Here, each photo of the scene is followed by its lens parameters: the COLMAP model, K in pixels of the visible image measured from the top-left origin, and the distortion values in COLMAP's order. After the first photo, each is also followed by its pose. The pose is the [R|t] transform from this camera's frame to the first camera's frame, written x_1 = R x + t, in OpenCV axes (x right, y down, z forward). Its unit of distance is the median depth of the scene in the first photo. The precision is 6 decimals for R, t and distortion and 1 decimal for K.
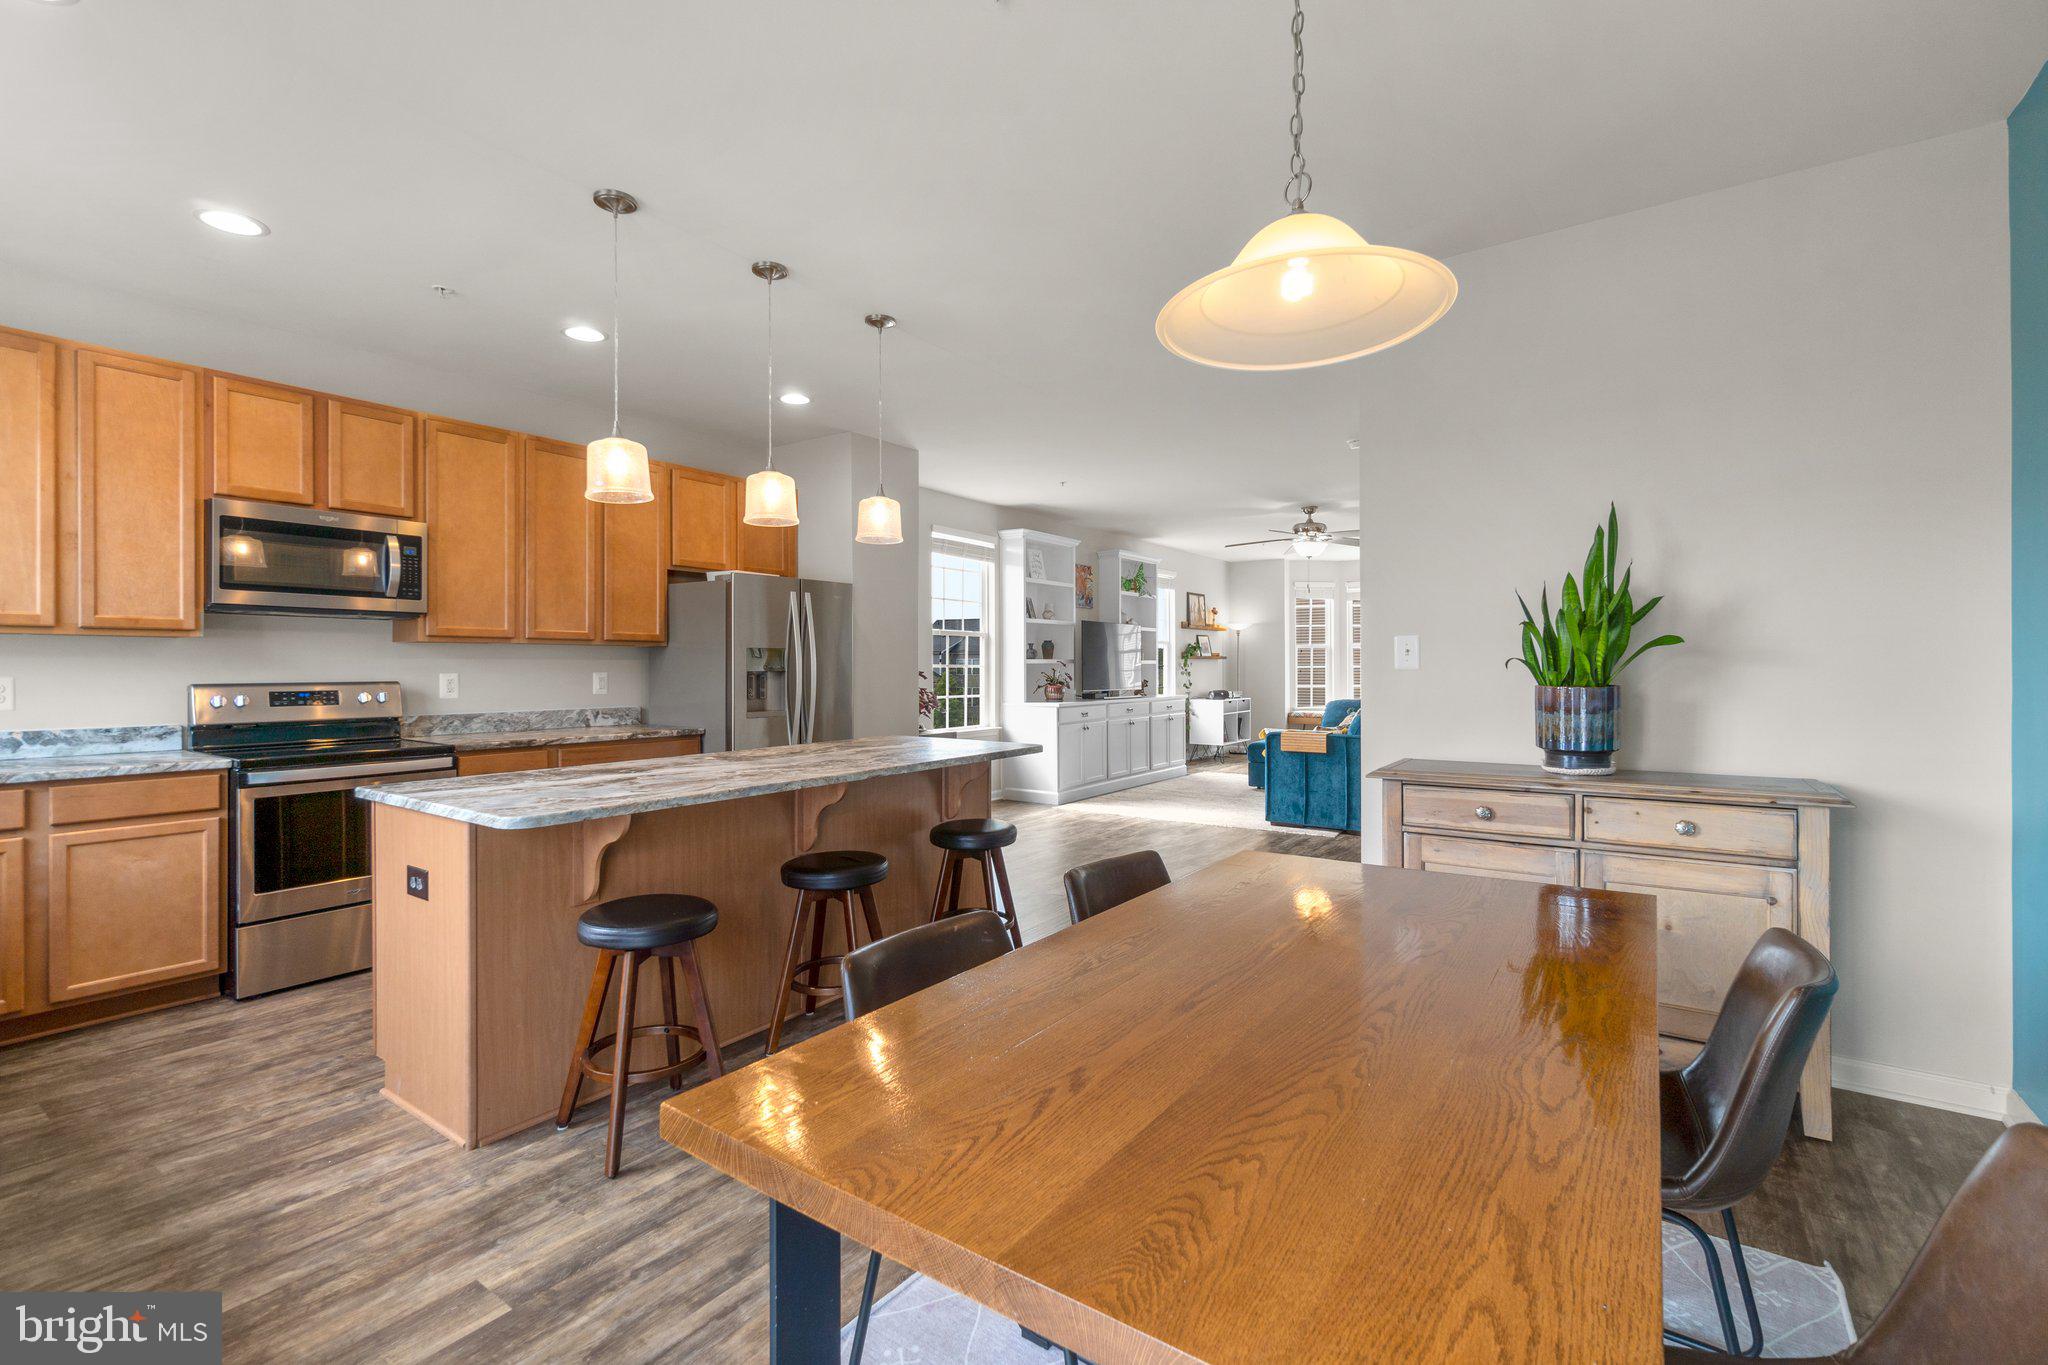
lens RADIAL K [[899.5, 0, 1017.1], [0, 899.5, 668.6], [0, 0, 1]] dist [-0.002396, 0.000434]
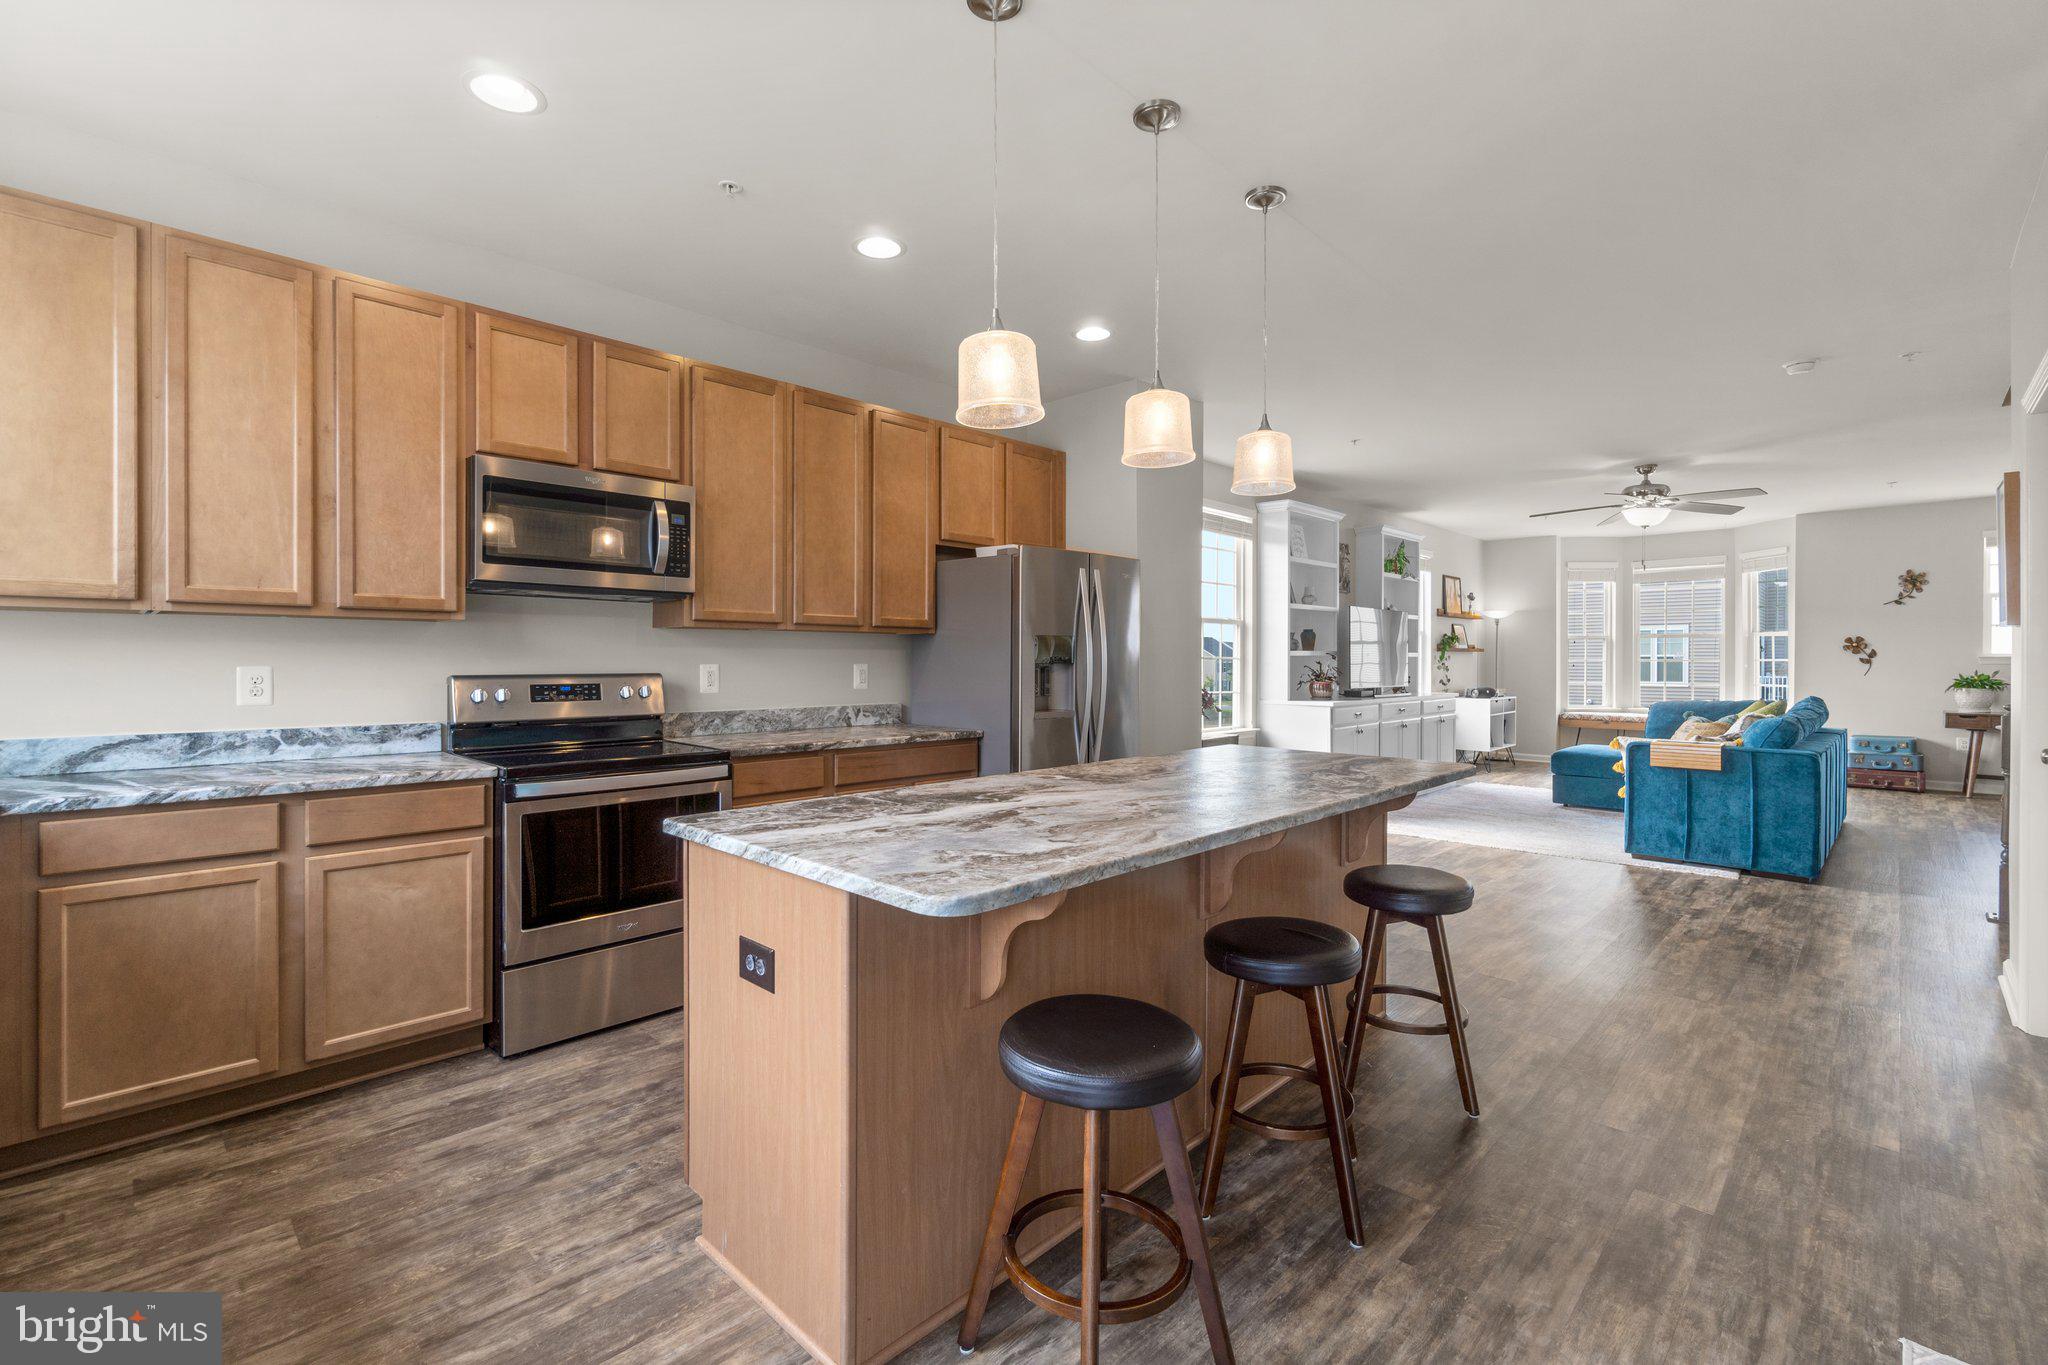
lens RADIAL K [[898.4, 0, 1023.2], [0, 898.4, 665.5], [0, 0, 1]] dist [-0.000045, -0.000266]
pose [[0.987428, 0.004272, -0.158012, -0.250680], [-0.003592, 0.999983, 0.004593, 0.001938], [0.158029, -0.003967, 0.987427, 0.244291]]
